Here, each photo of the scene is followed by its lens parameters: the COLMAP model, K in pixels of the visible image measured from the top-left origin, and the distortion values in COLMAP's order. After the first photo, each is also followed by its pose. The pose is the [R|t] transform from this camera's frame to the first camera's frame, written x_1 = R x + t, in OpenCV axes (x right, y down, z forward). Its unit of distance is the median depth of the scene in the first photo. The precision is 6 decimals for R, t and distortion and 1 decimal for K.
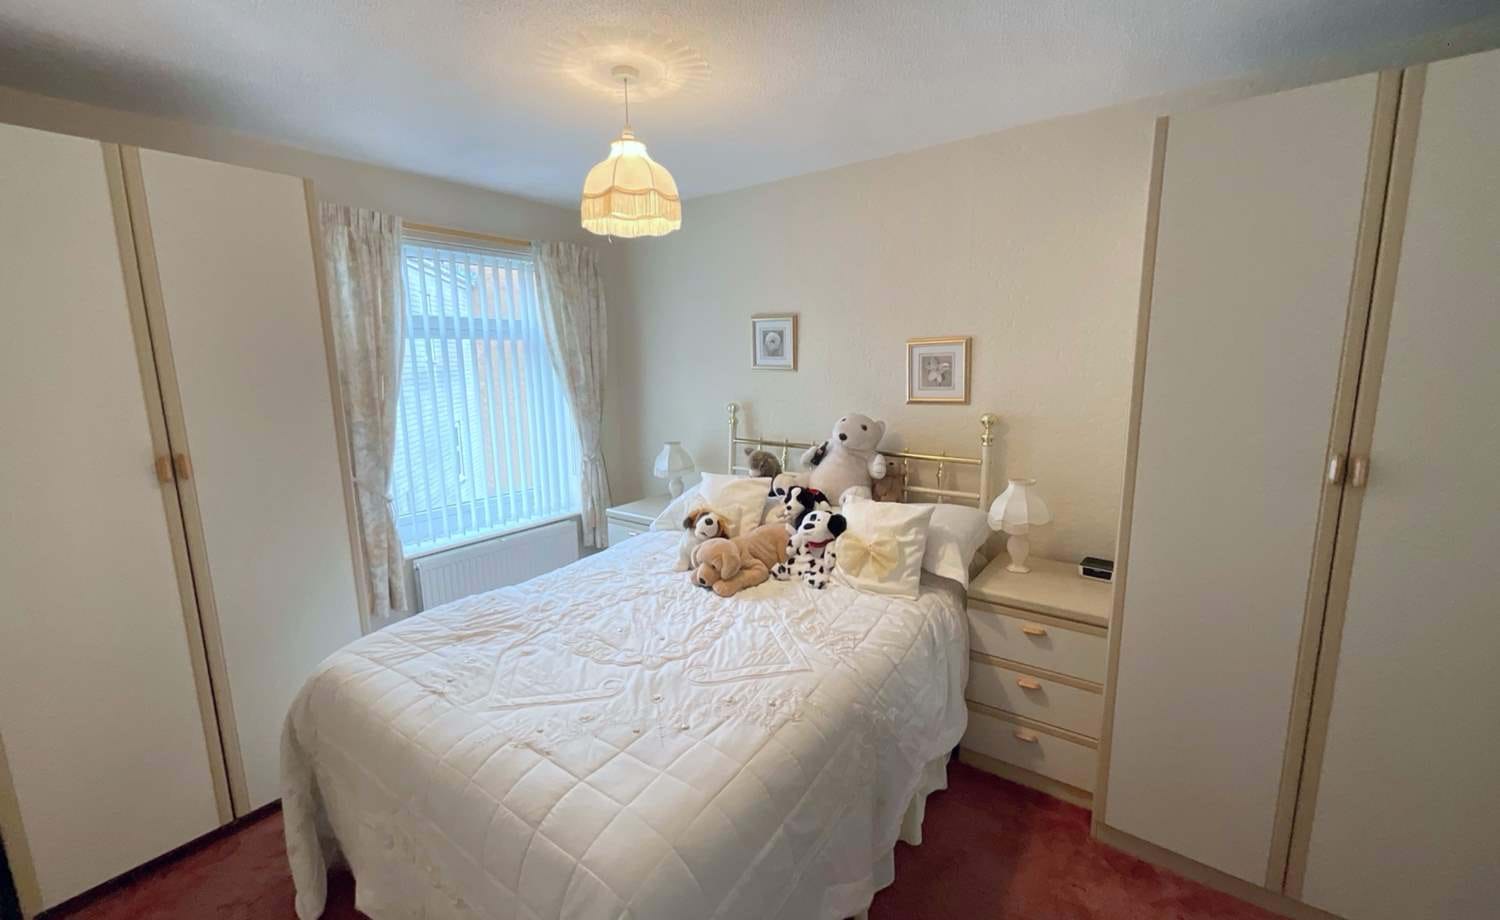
lens RADIAL K [[608.7, 0, 751.7], [0, 608.7, 456.7], [0, 0, 1]] dist [-0.004155, 0.002023]
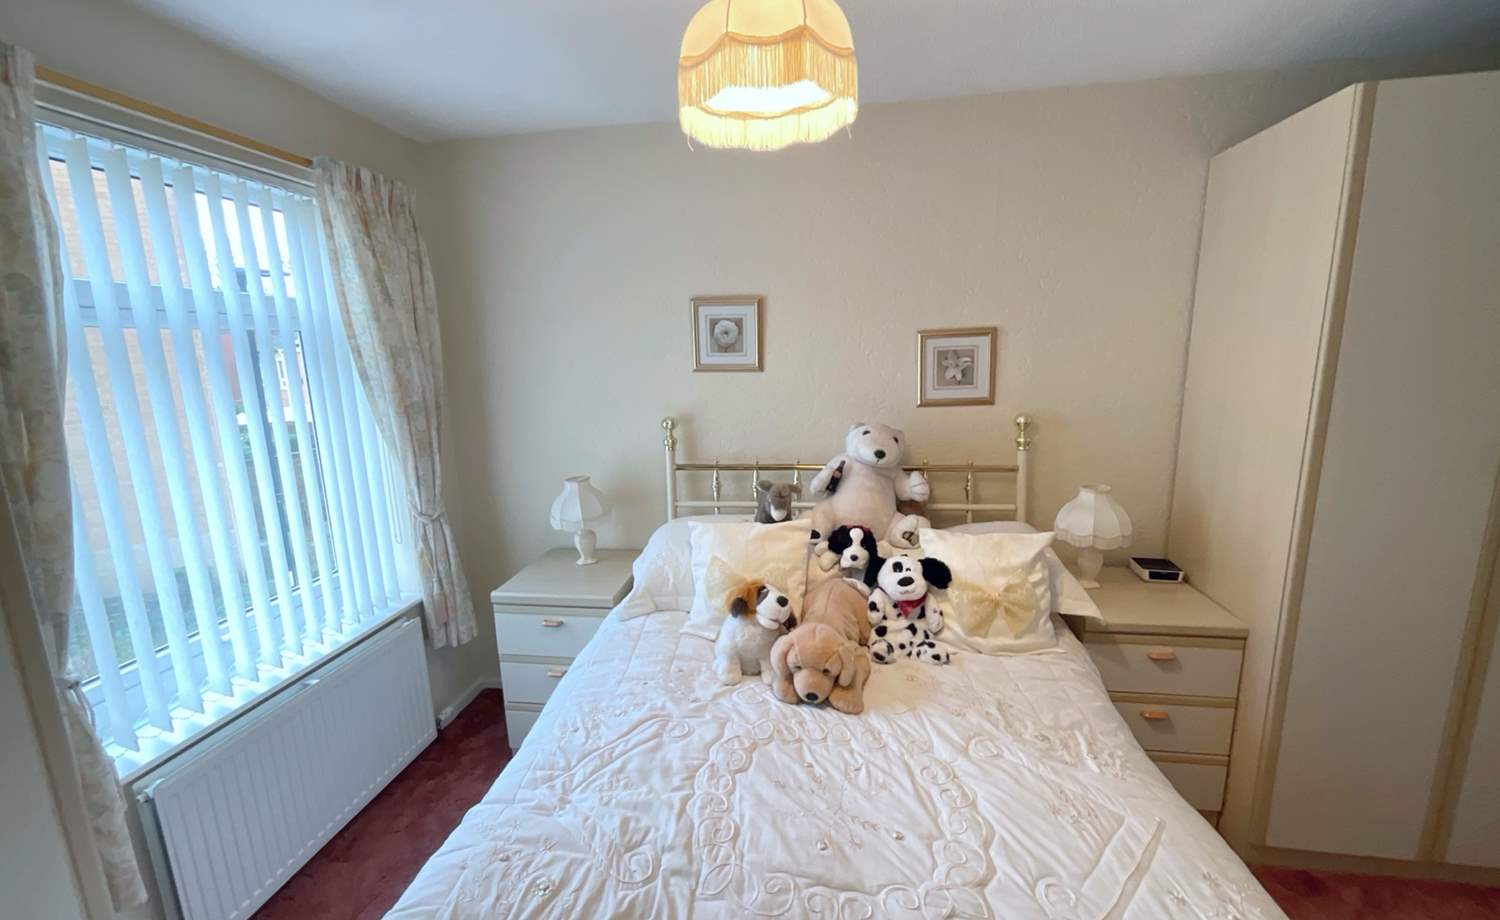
lens RADIAL K [[608.7, 0, 751.5], [0, 608.7, 456.2], [0, 0, 1]] dist [-0.004155, 0.002023]
pose [[0.883040, -0.092977, 0.459996, -0.355837], [0.088913, 0.995571, 0.030546, -0.068426], [-0.460799, 0.013926, 0.887395, 0.377257]]
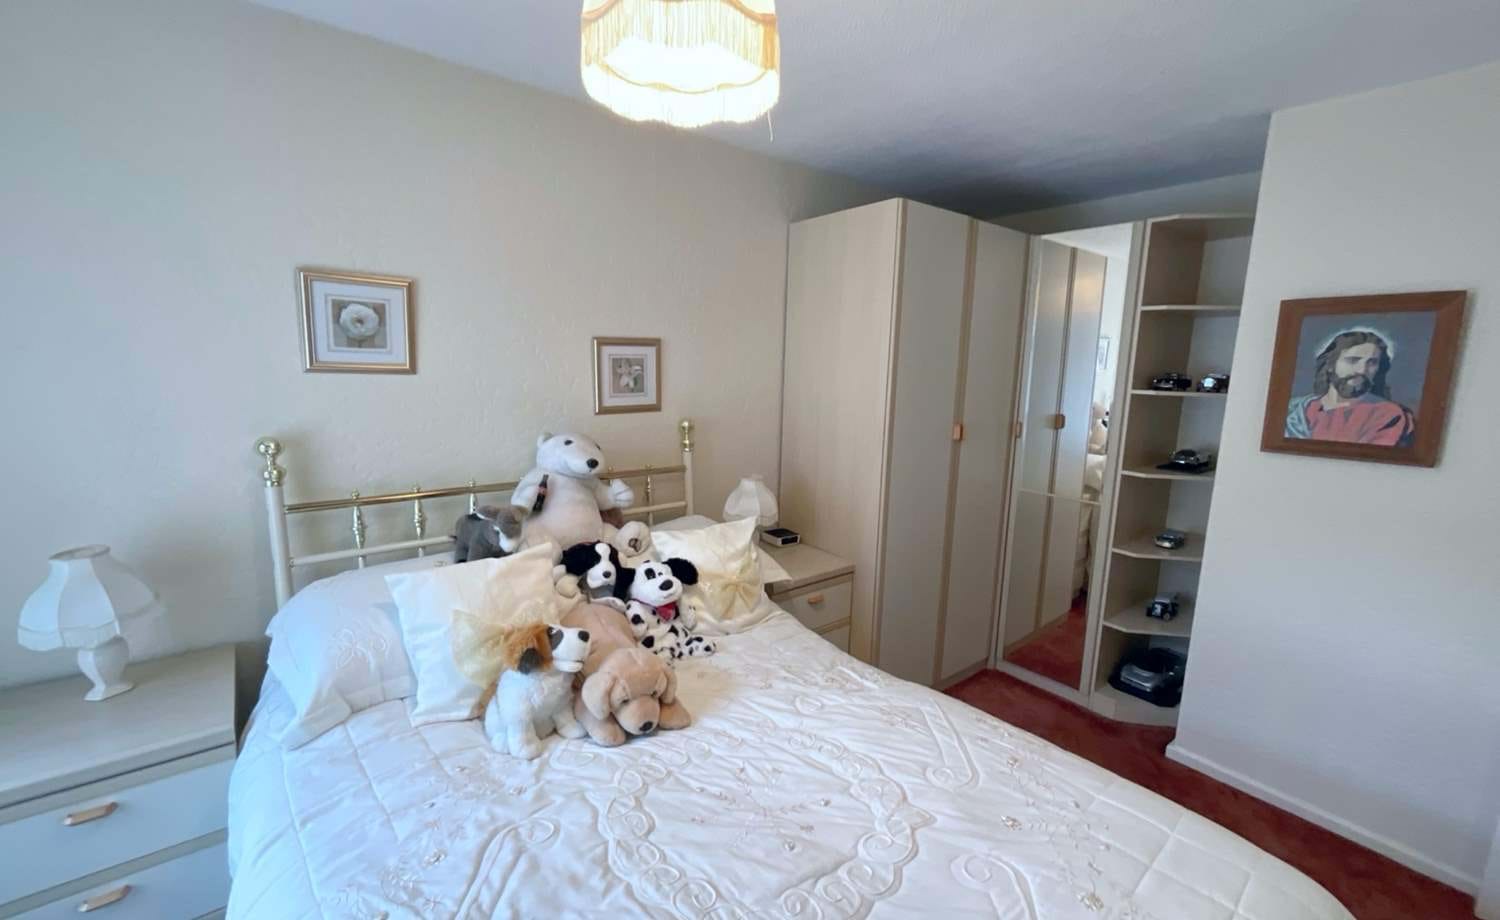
lens RADIAL K [[608.7, 0, 749.1], [0, 608.7, 456.8], [0, 0, 1]] dist [-0.004155, 0.002023]
pose [[0.260617, -0.130008, 0.956649, -0.508311], [0.126612, 0.986936, 0.099632, -0.090345], [-0.957104, 0.095157, 0.273673, 0.607960]]
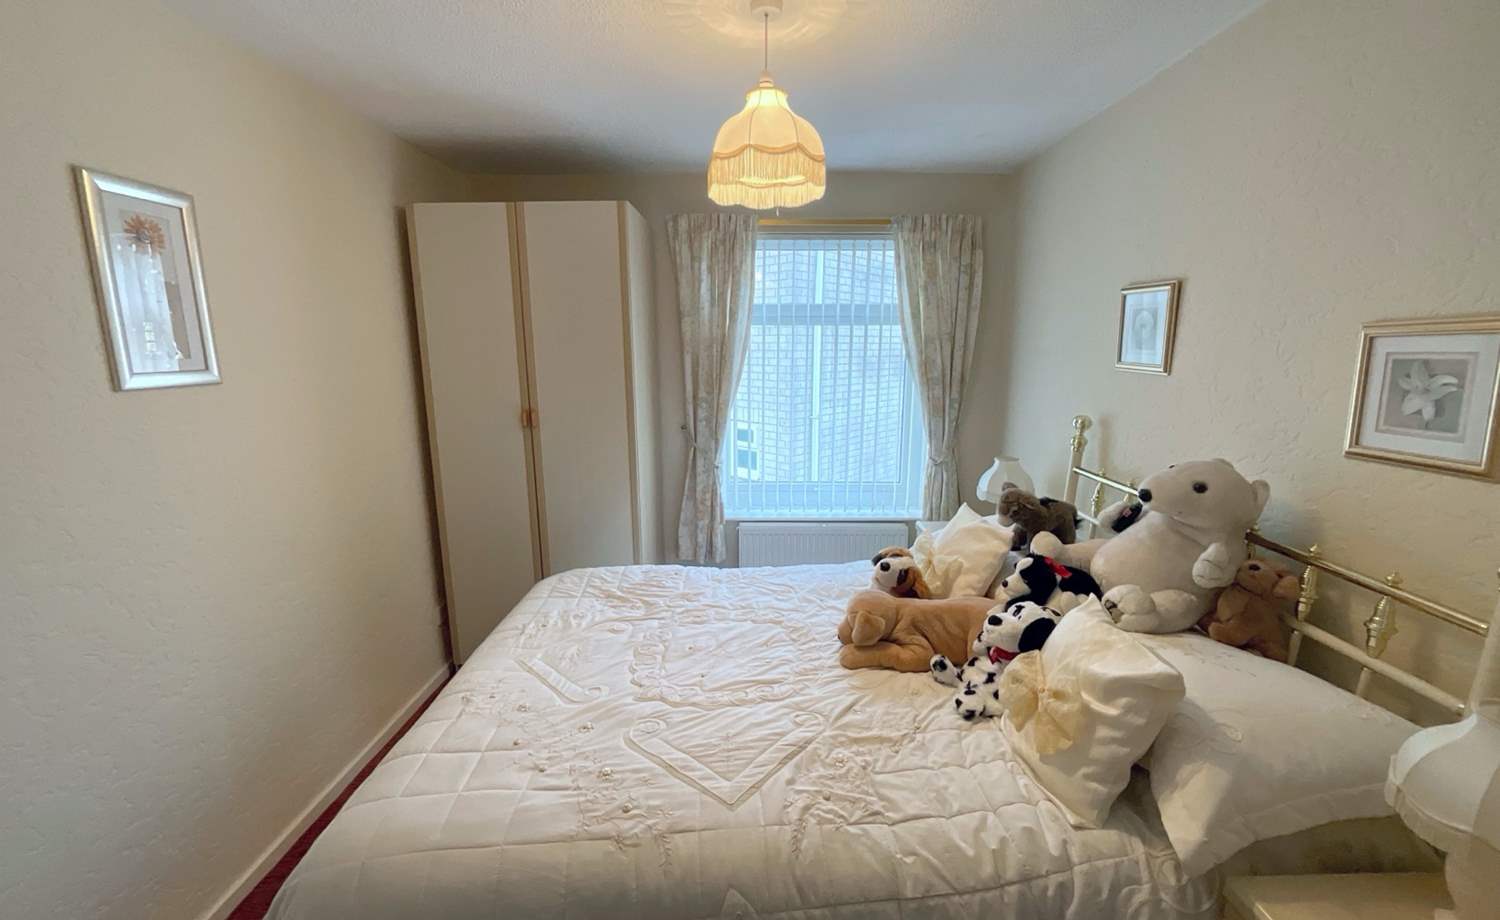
lens RADIAL K [[608.7, 0, 751.3], [0, 608.7, 460.0], [0, 0, 1]] dist [-0.004155, 0.002023]
pose [[0.594143, 0.164933, -0.787268, 0.370518], [-0.136582, 0.985225, 0.103328, -0.073356], [0.792678, 0.046135, 0.607892, 0.356319]]
